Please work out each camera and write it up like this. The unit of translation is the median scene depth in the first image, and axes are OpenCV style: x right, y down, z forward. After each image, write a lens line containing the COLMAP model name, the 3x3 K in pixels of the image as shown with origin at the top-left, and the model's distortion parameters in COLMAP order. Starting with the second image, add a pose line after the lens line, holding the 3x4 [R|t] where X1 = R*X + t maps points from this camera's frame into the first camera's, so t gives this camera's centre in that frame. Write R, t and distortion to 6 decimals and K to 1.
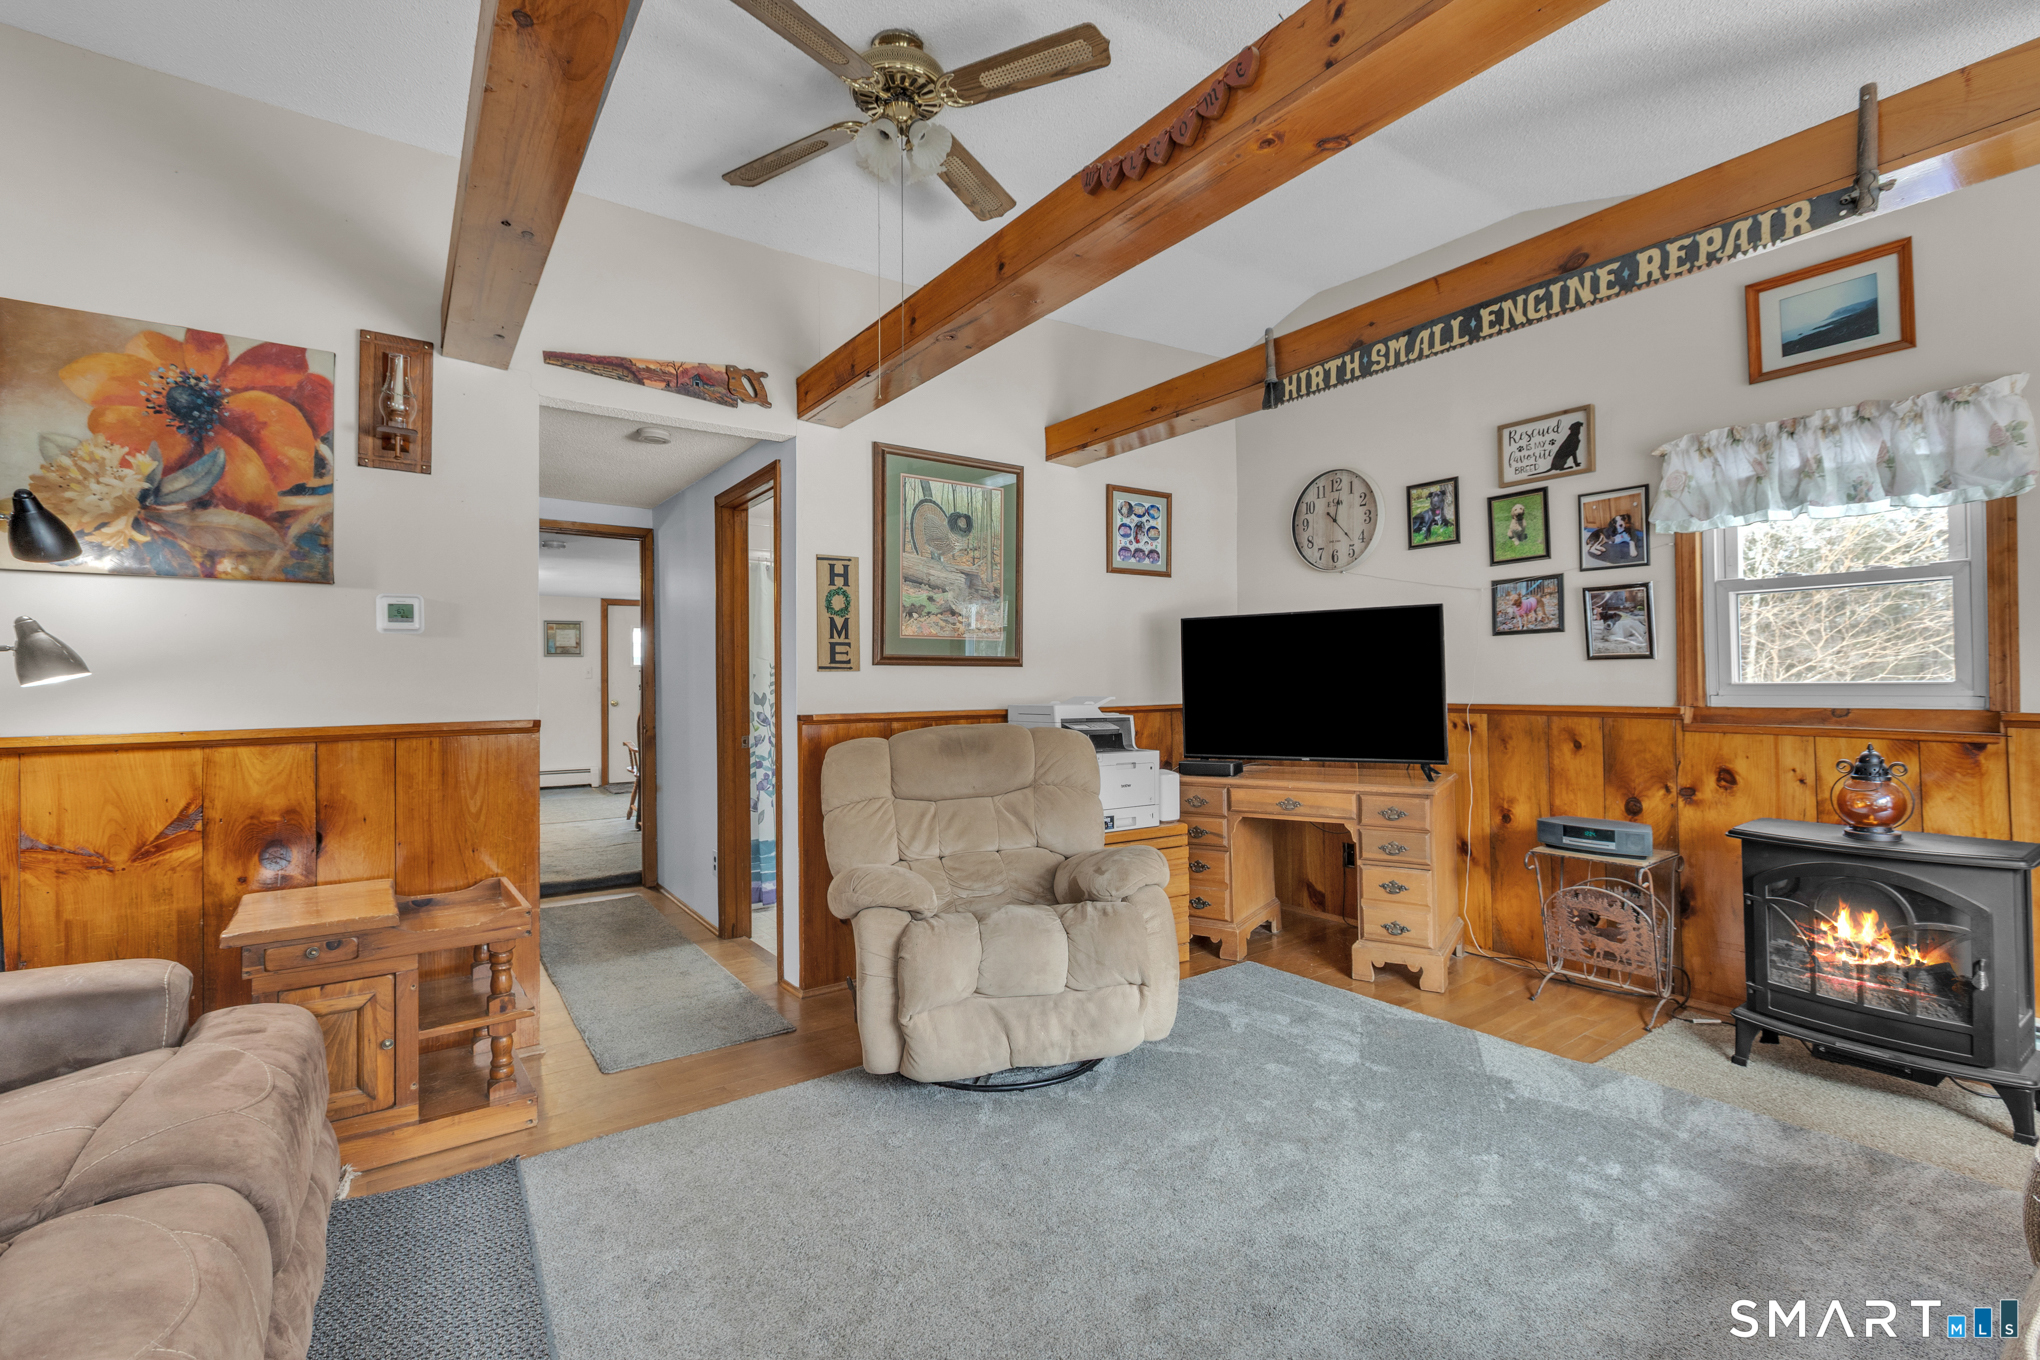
lens RADIAL K [[911.1, 0, 1009.8], [0, 911.1, 670.9], [0, 0, 1]] dist [-0.001301, -0.001227]
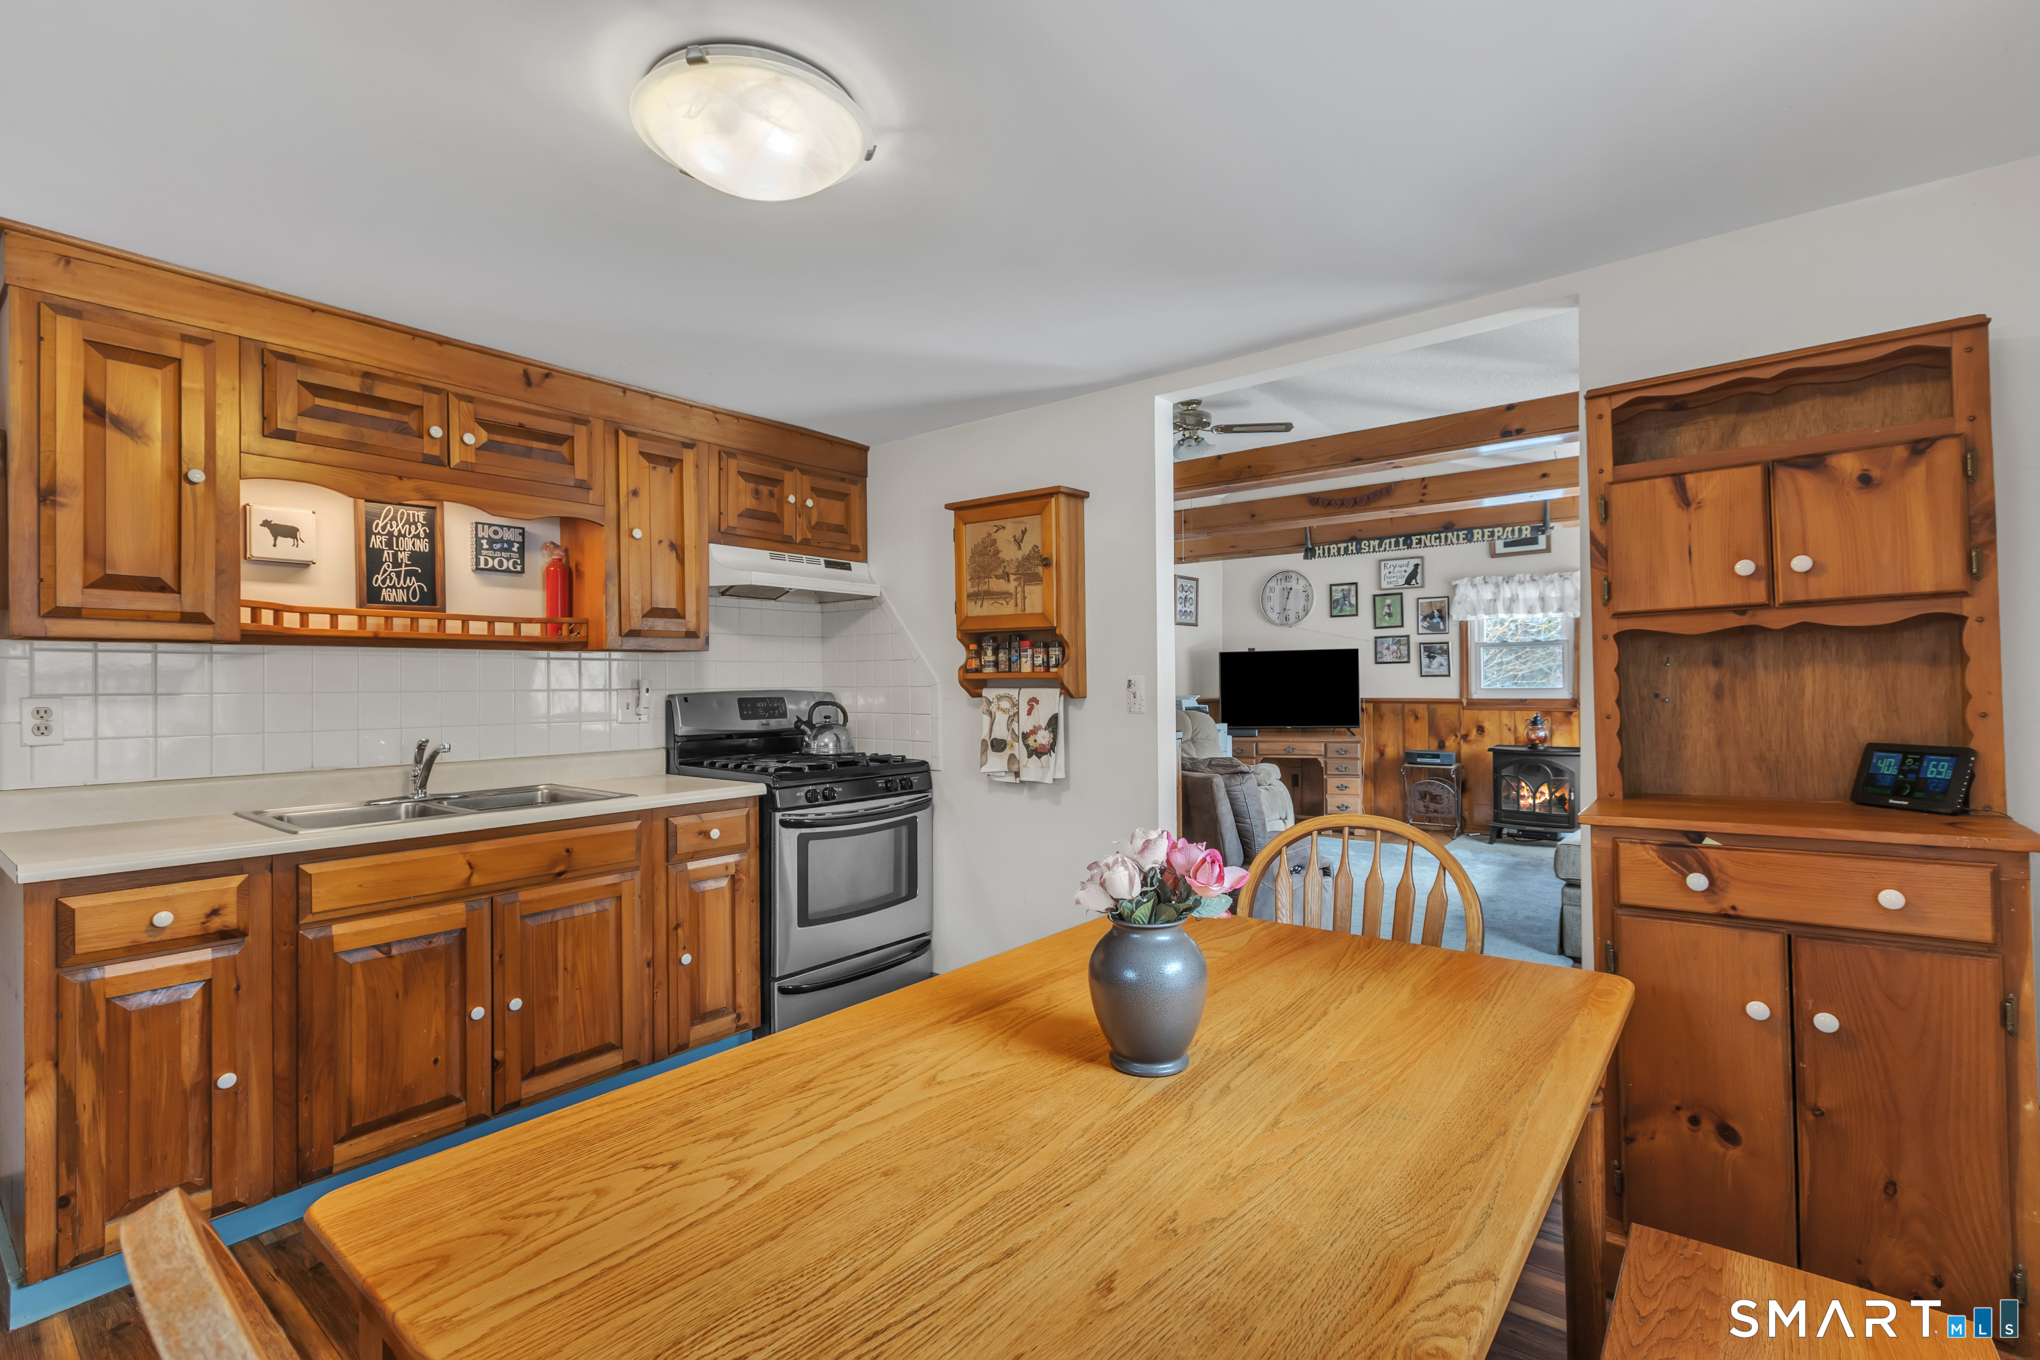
lens RADIAL K [[911.1, 0, 1021.4], [0, 911.1, 680.3], [0, 0, 1]] dist [-0.001301, -0.001227]
pose [[0.957610, -0.000372, 0.288069, -0.897369], [-0.002322, 0.999957, 0.009010, -0.021838], [-0.288060, -0.009297, 0.957567, -0.786378]]
